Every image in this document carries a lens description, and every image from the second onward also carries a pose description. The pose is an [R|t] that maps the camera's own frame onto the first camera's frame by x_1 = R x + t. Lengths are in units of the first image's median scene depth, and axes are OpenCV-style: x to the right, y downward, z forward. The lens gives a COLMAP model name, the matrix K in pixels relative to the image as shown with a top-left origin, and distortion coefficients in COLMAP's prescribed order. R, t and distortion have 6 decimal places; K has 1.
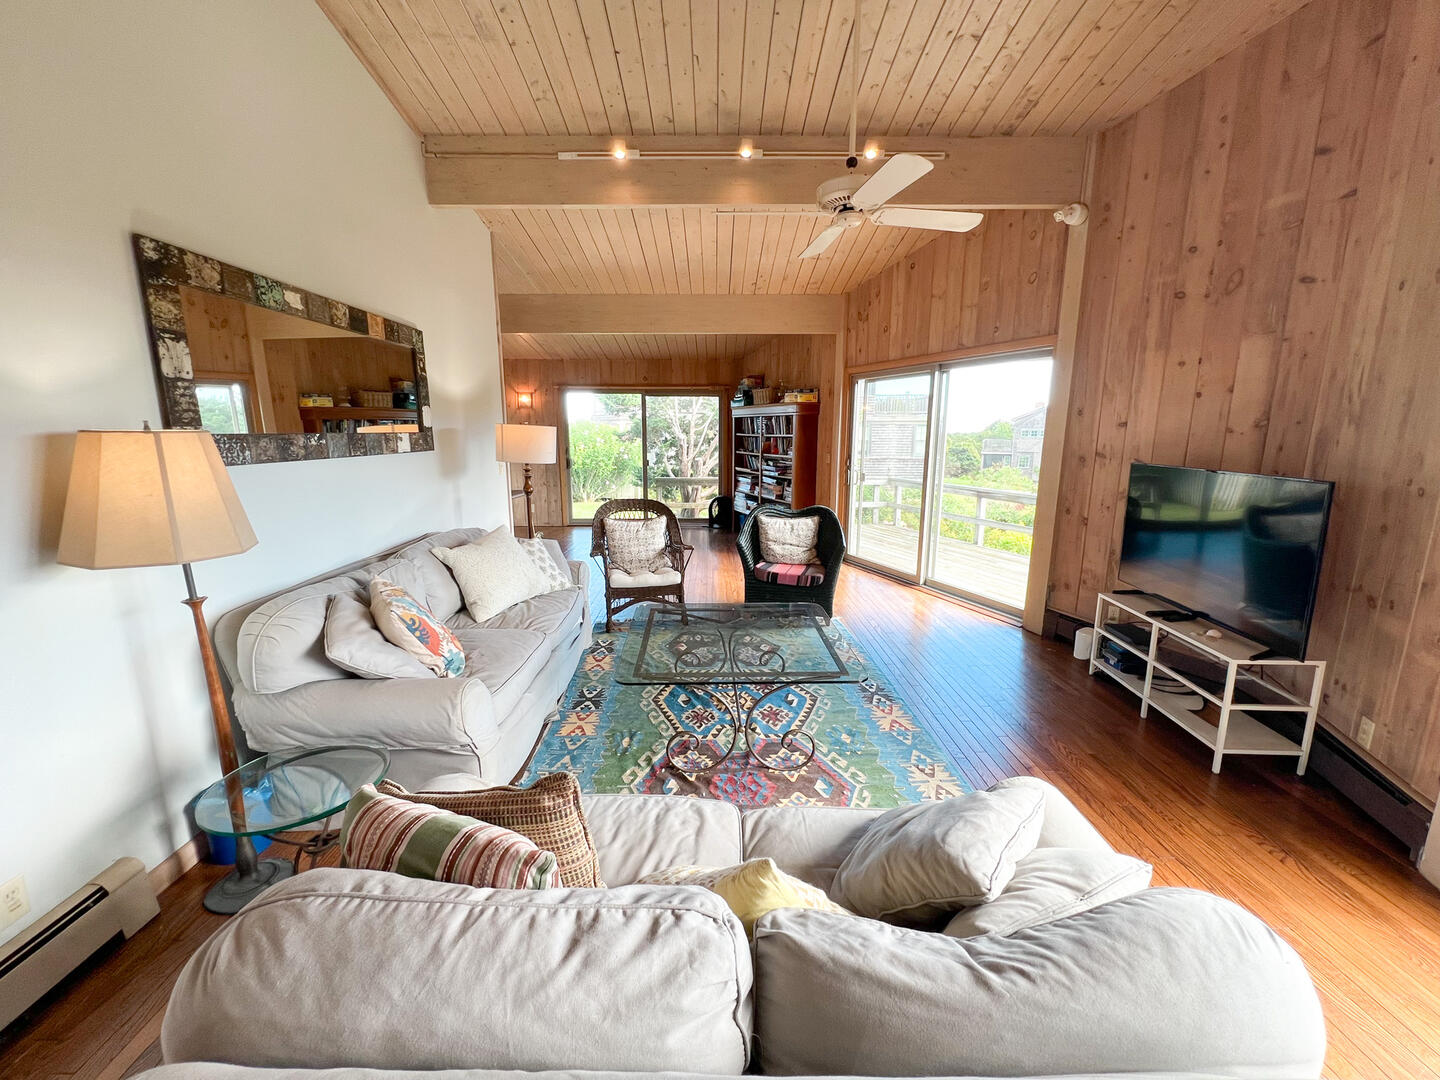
lens RADIAL K [[577.9, 0, 717.5], [0, 577.9, 537.6], [0, 0, 1]] dist [-0.003781, 0.000503]
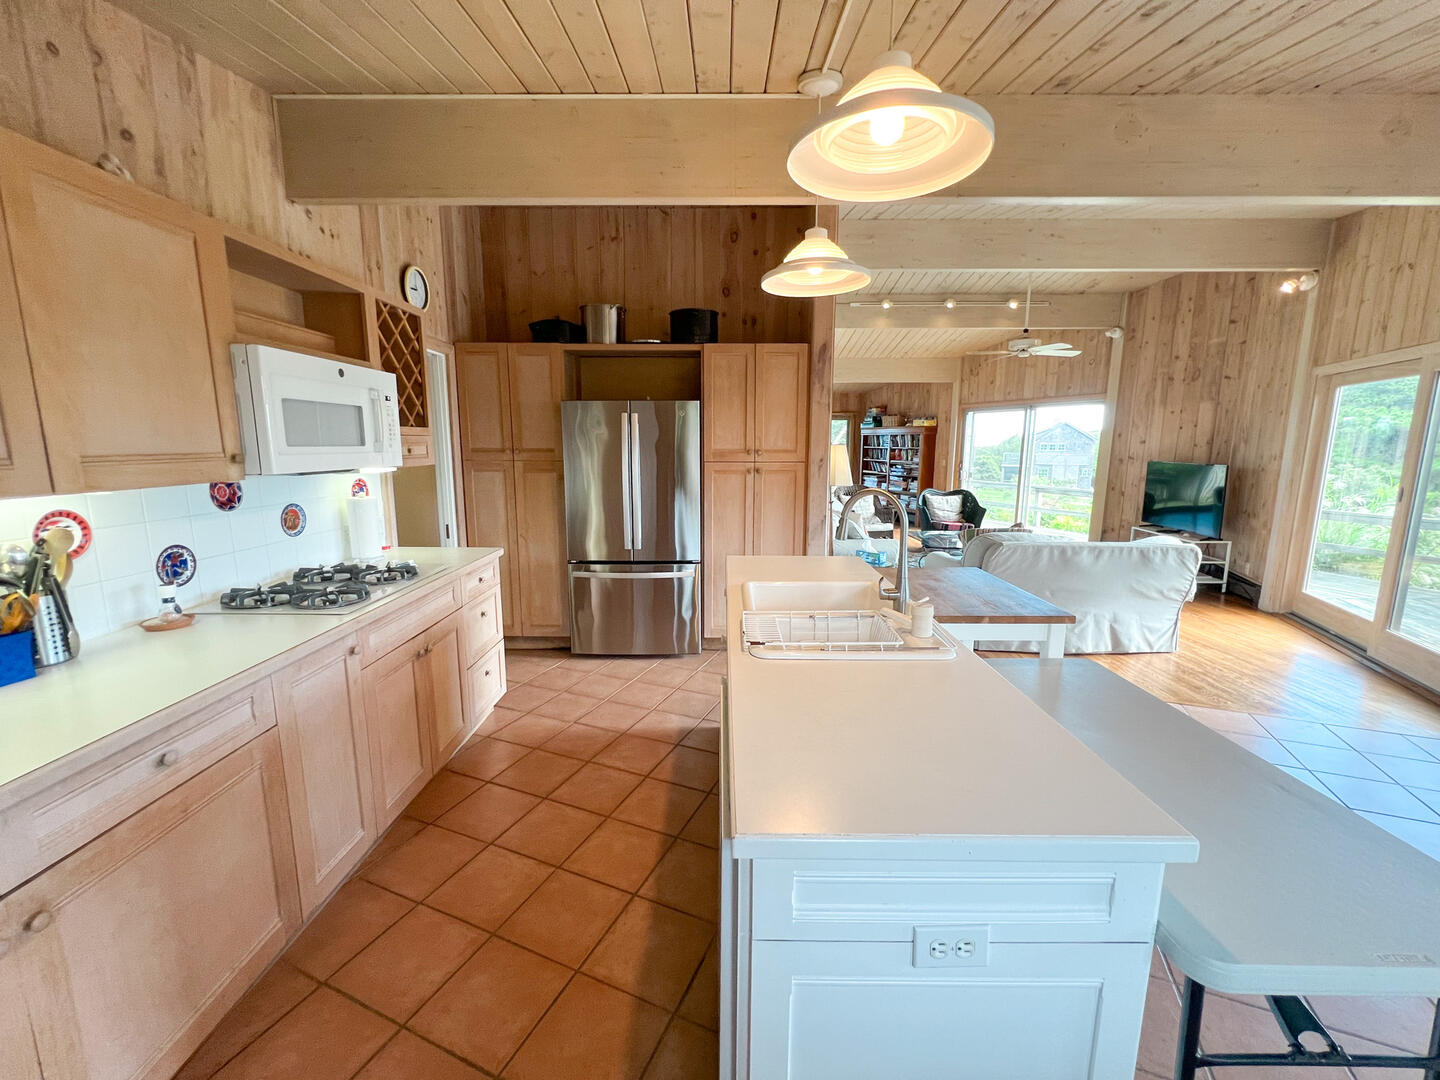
lens RADIAL K [[577.9, 0, 717.5], [0, 577.9, 537.6], [0, 0, 1]] dist [-0.003781, 0.000503]
pose [[0.999845, 0.005195, -0.016832, -0.700715], [-0.005569, 0.999736, -0.022278, 0.178169], [0.016712, 0.022369, 0.999610, -0.964900]]
